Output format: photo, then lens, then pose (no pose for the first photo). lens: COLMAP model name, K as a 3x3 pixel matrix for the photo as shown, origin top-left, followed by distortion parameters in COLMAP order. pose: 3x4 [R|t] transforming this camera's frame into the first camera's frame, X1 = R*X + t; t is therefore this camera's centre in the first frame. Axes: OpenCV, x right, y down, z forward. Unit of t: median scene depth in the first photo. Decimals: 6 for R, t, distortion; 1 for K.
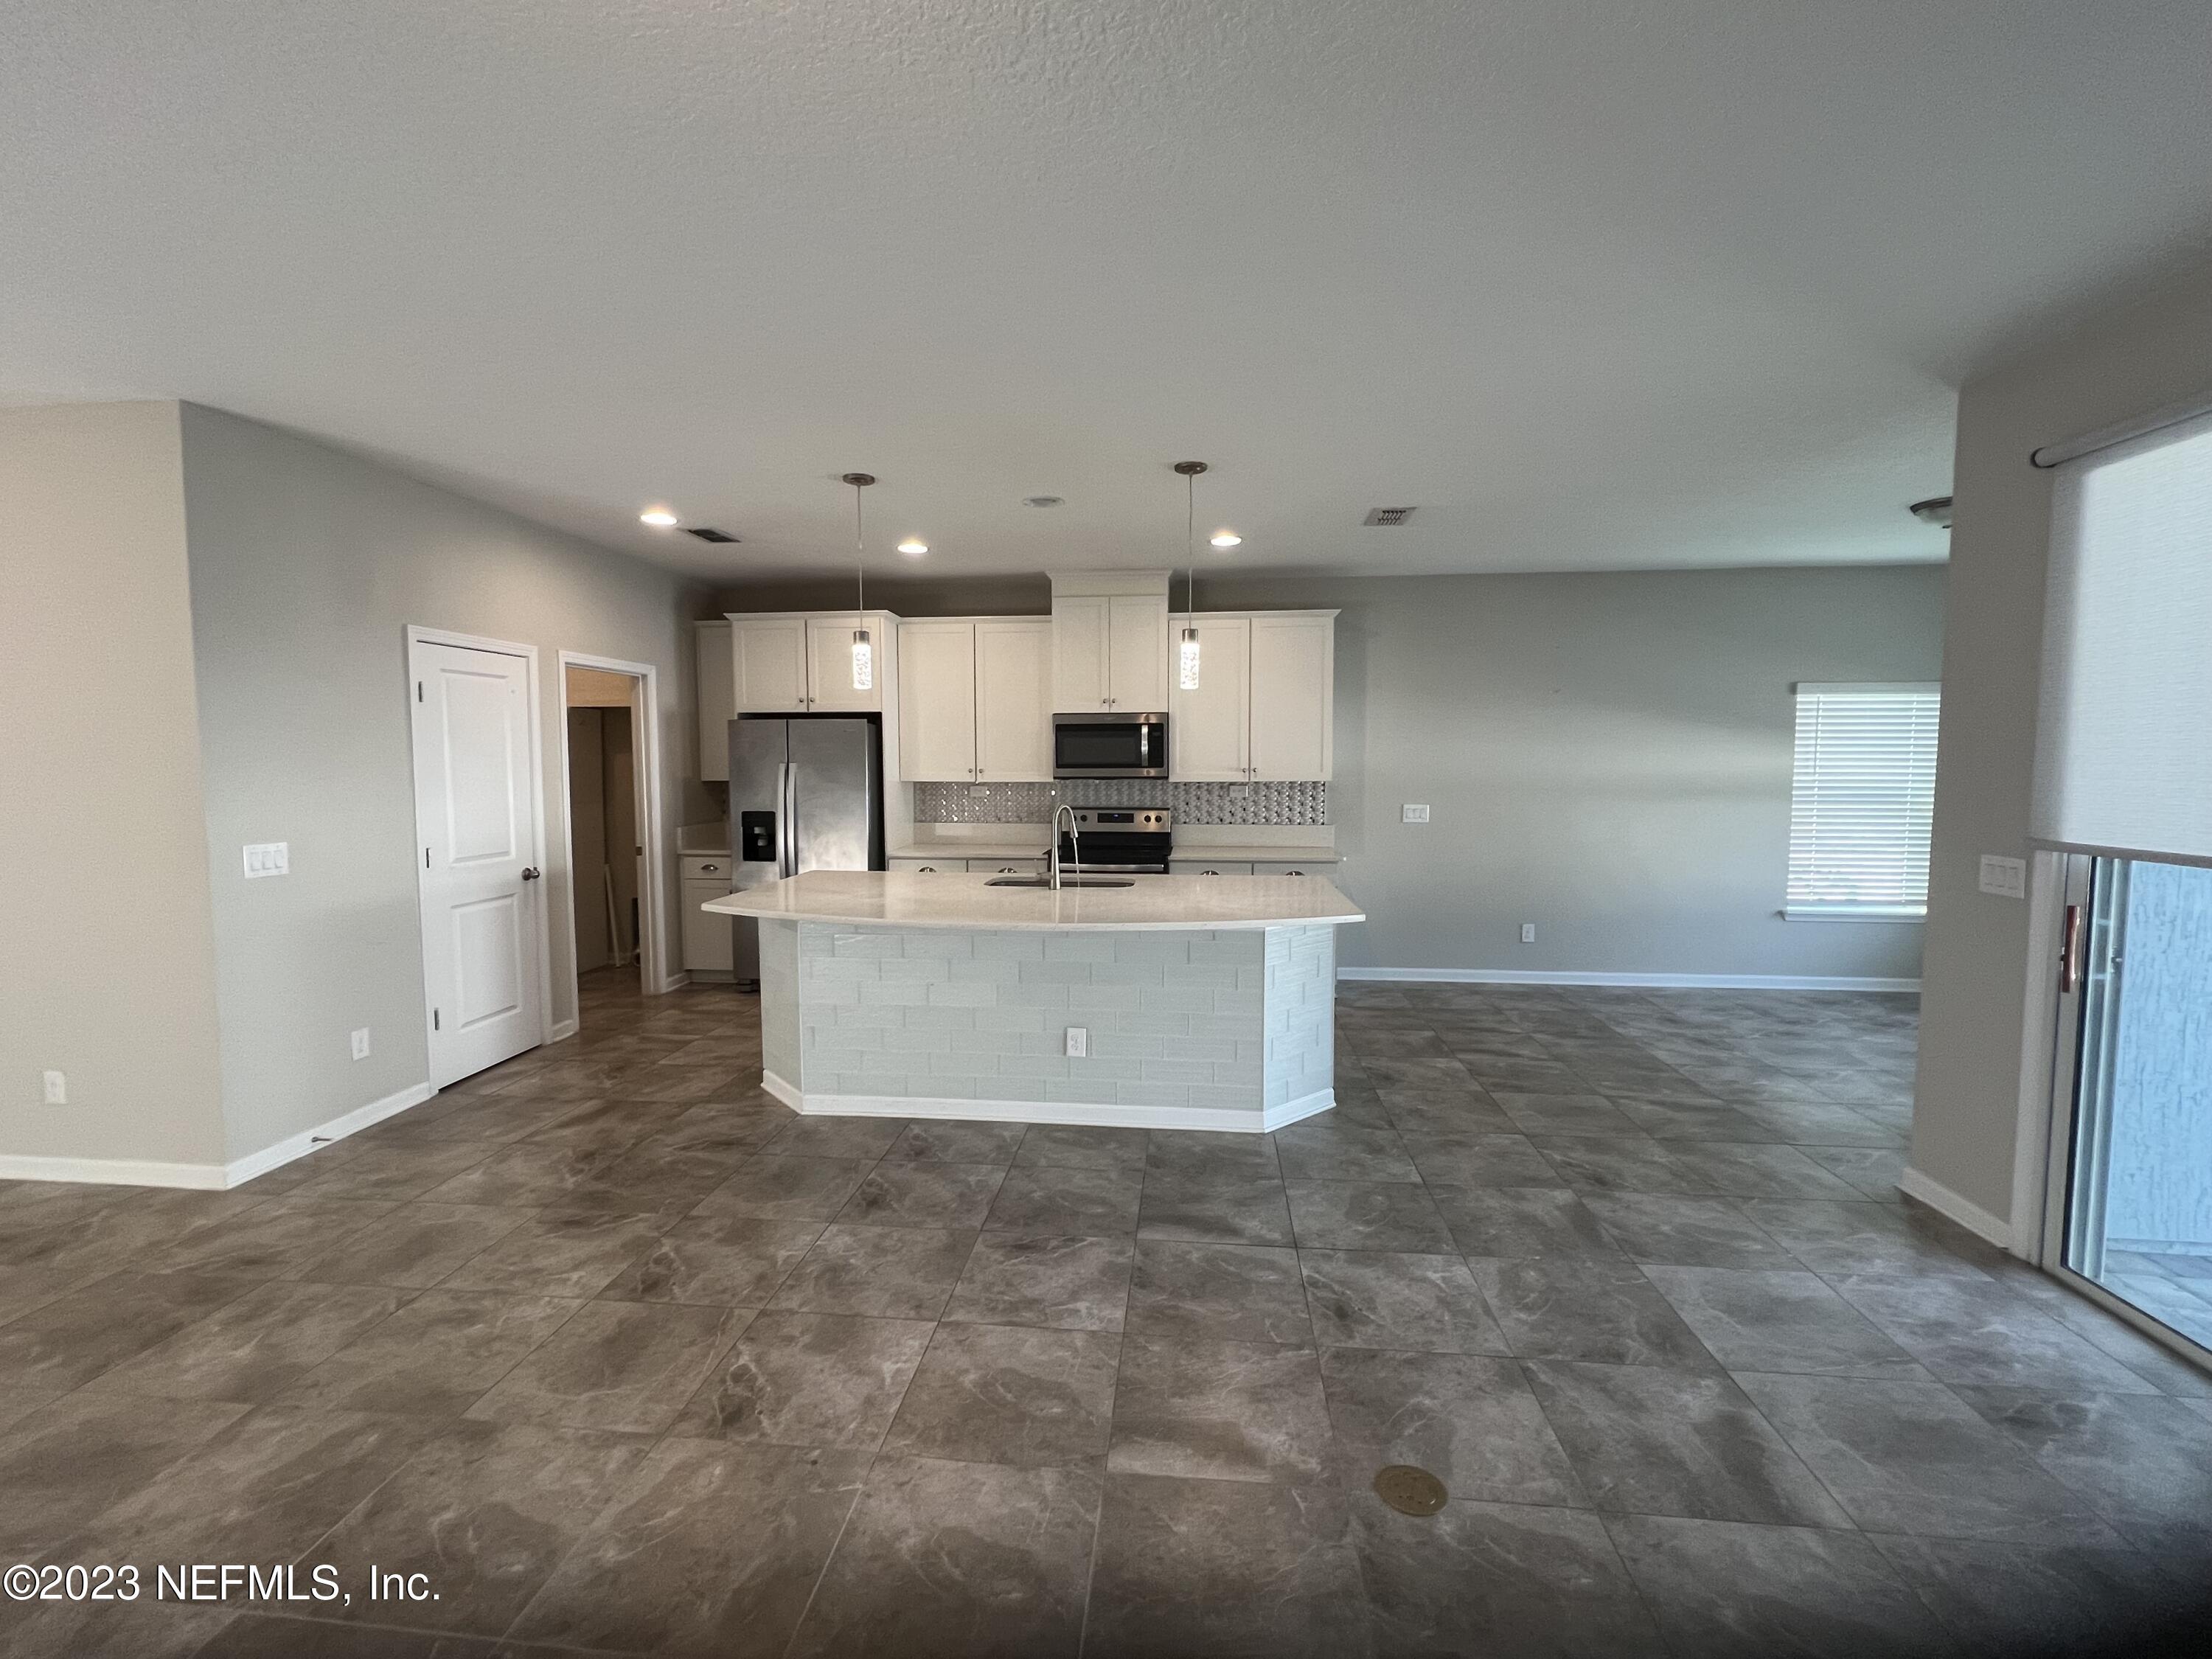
lens RADIAL K [[964.9, 0, 1100.5], [0, 964.9, 830.6], [0, 0, 1]] dist [0.000141, -0.000292]
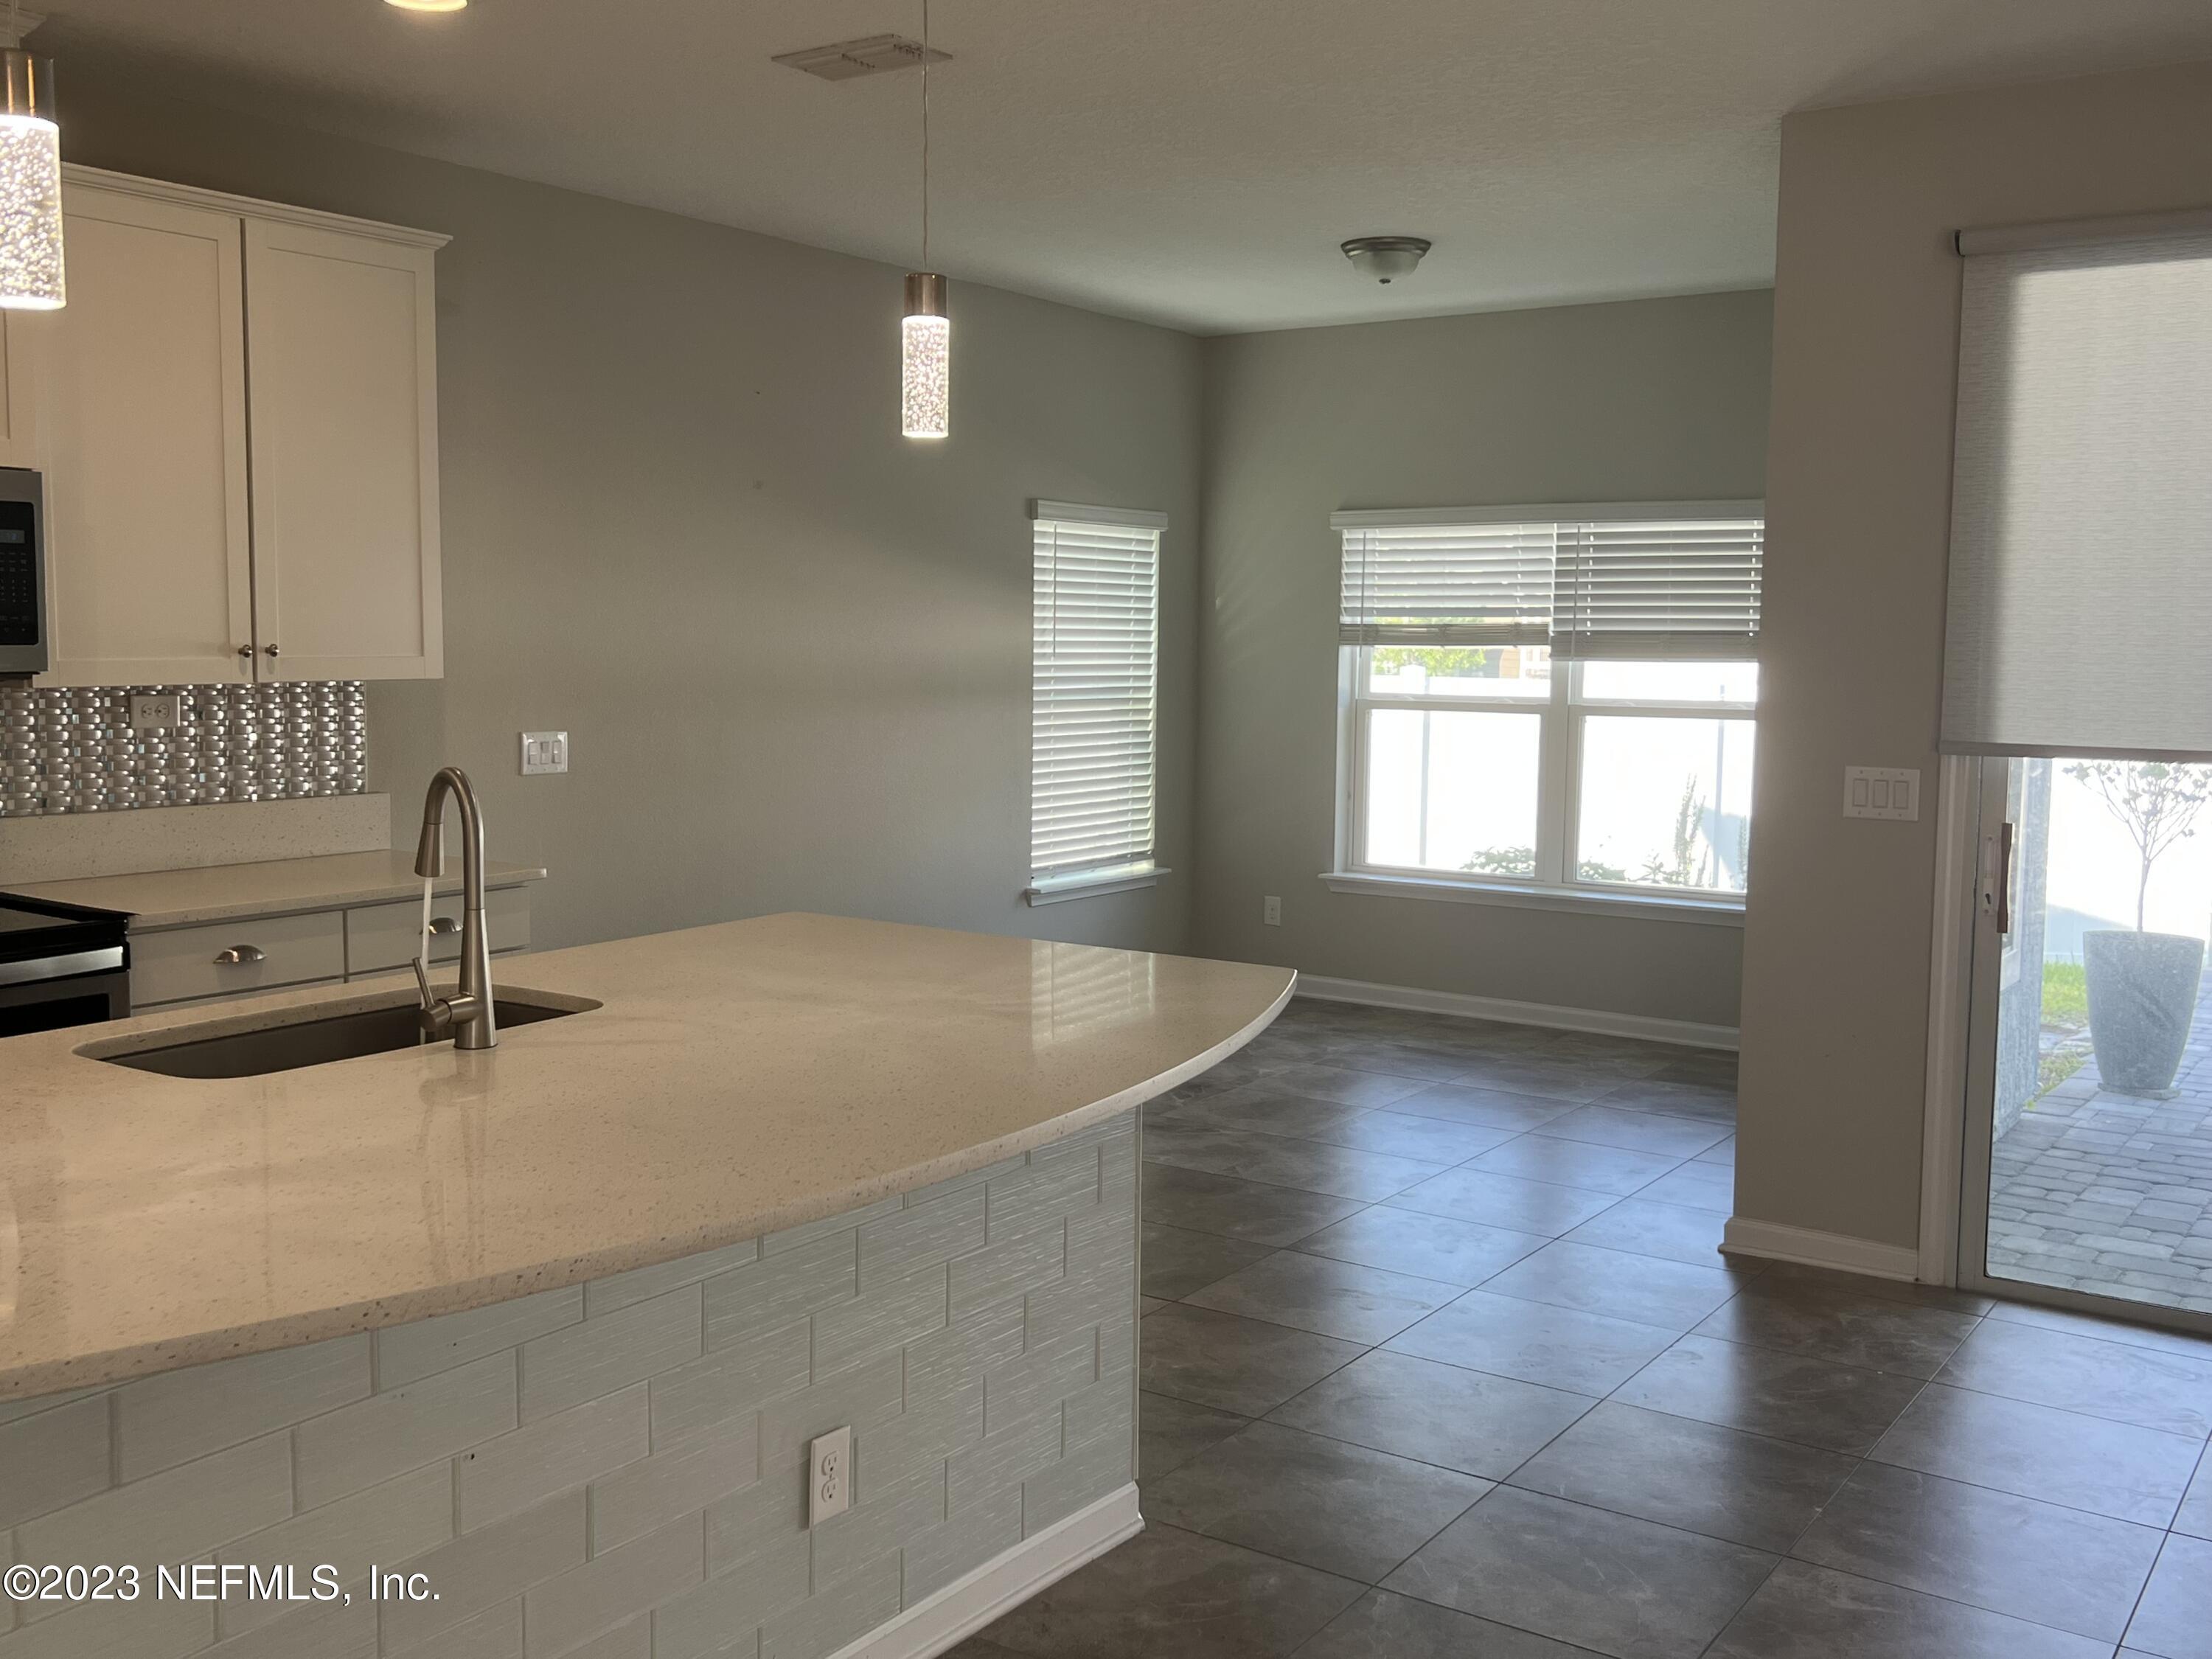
lens RADIAL K [[2102.2, 0, 1086.6], [0, 2102.2, 828.1], [0, 0, 1]] dist [0.055618, 0.000000]
pose [[0.473497, -0.077086, 0.877416, -0.392555], [0.053869, 0.996832, 0.058507, -0.027145], [-0.879147, 0.019563, 0.476150, 0.366728]]
